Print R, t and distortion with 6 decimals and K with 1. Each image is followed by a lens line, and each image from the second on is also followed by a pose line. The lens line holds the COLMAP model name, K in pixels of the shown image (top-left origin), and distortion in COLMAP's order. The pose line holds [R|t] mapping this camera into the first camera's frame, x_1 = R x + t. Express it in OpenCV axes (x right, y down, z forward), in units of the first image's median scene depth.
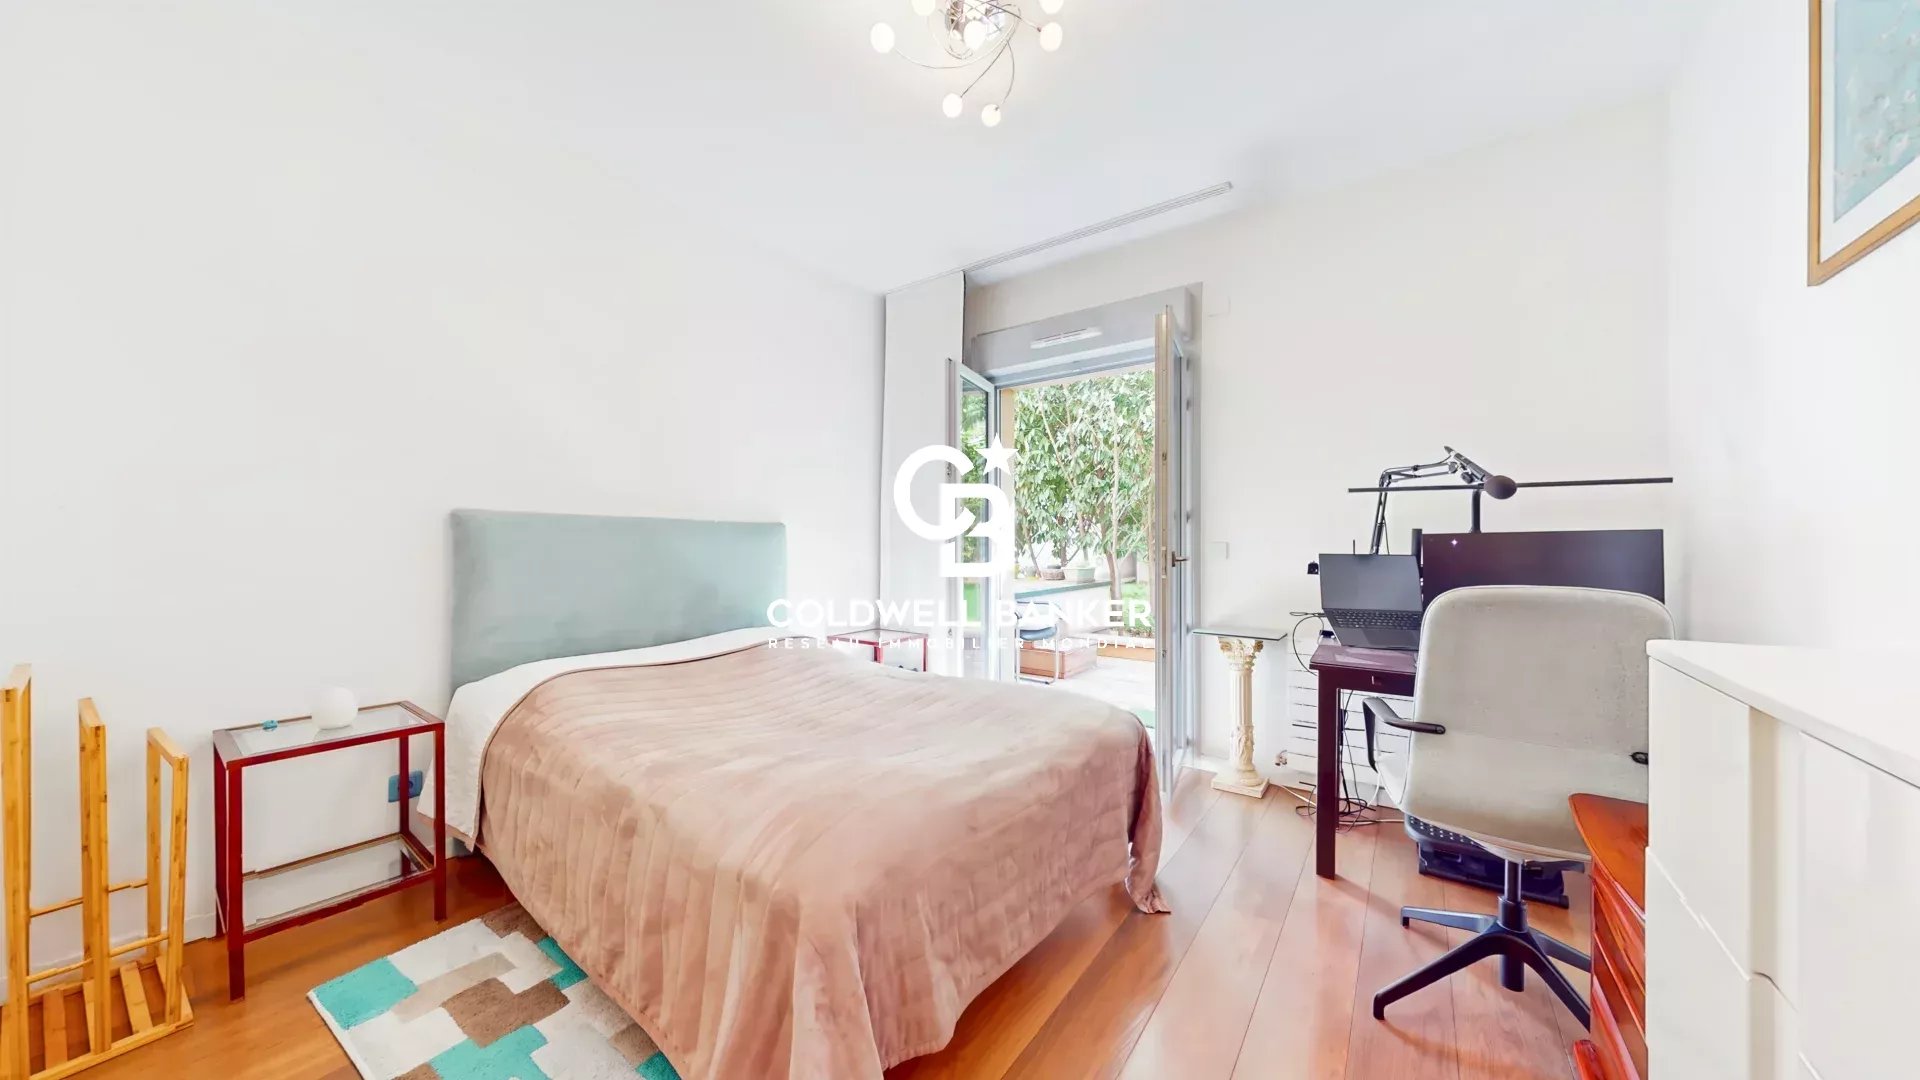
lens RADIAL K [[648.4, 0, 960.7], [0, 648.4, 546.0], [0, 0, 1]] dist [0.000078, 0.000001]
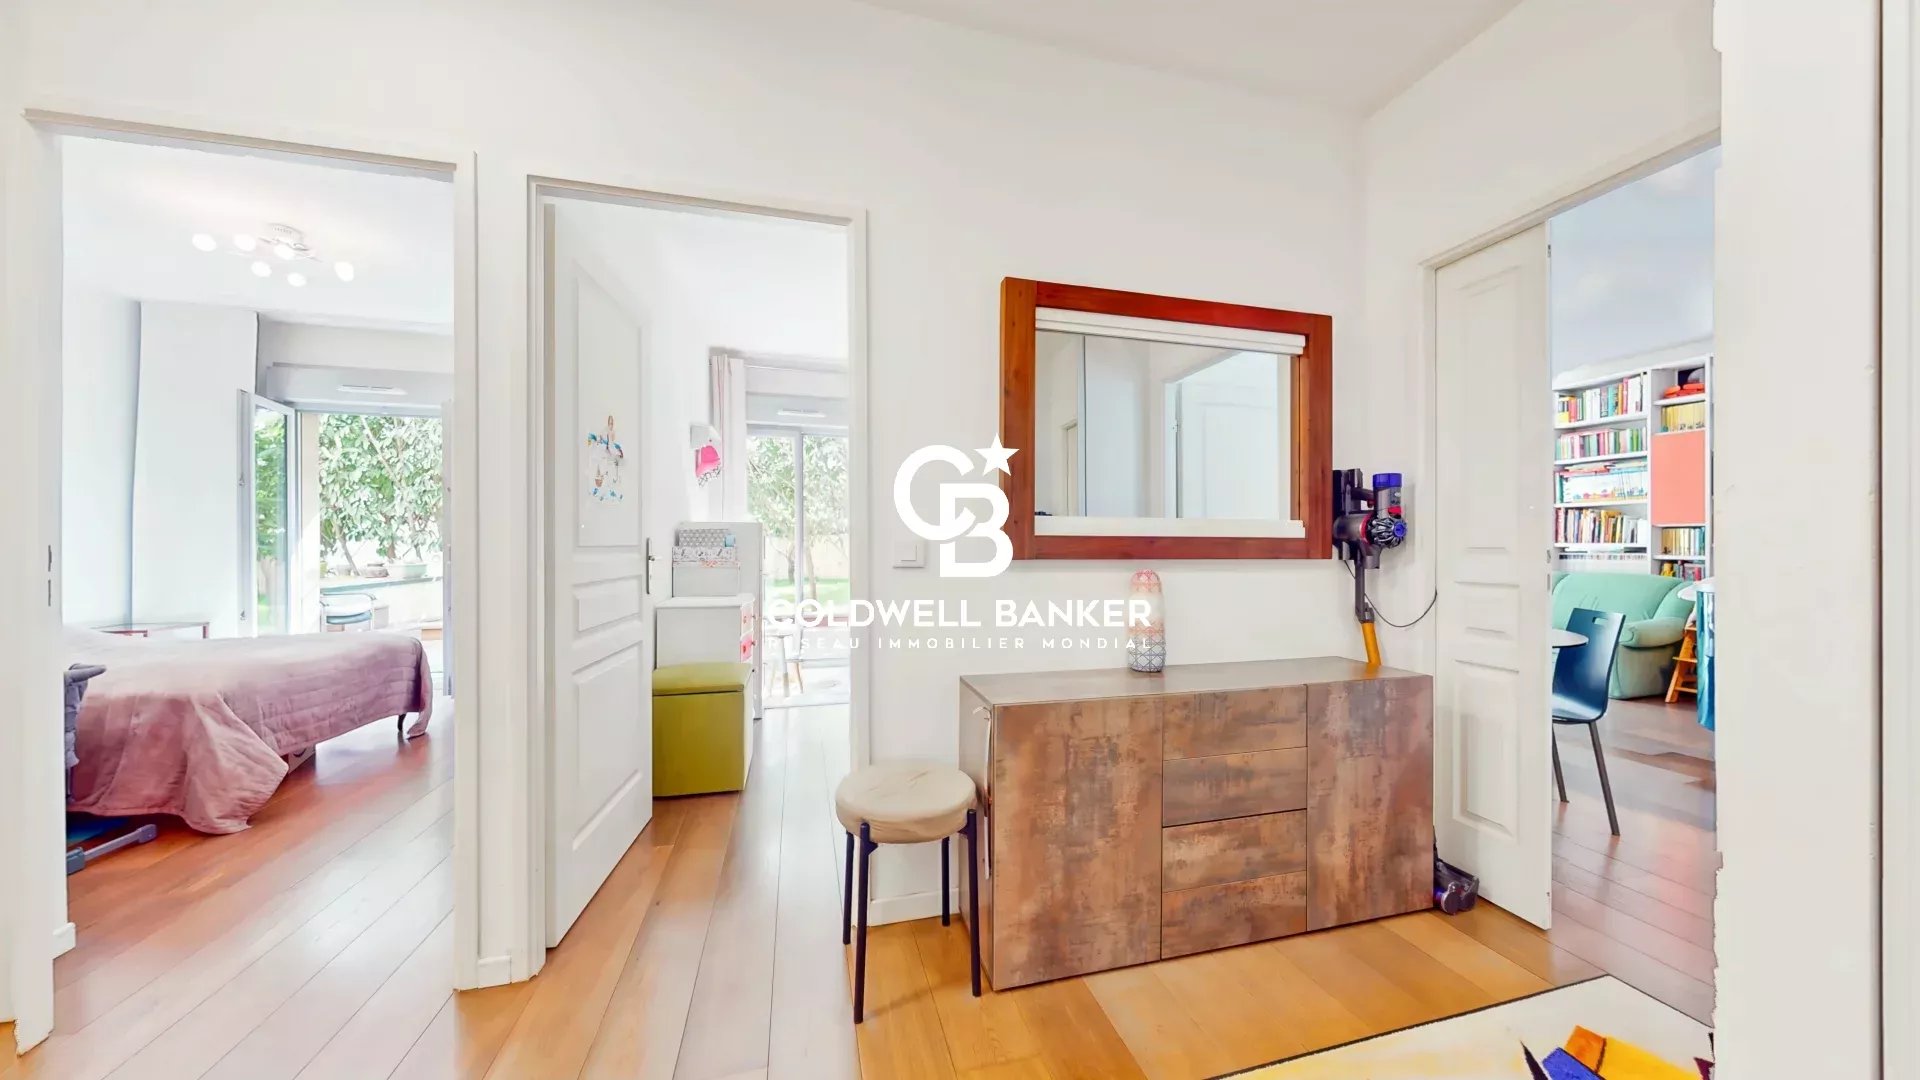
lens RADIAL K [[637.7, 0, 973.6], [0, 637.7, 555.3], [0, 0, 1]] dist [0.005002, -0.000401]
pose [[0.639875, -0.002907, 0.768474, -0.027501], [-0.008455, 0.999906, 0.010823, -0.001592], [-0.768433, -0.013423, 0.639790, -0.356980]]
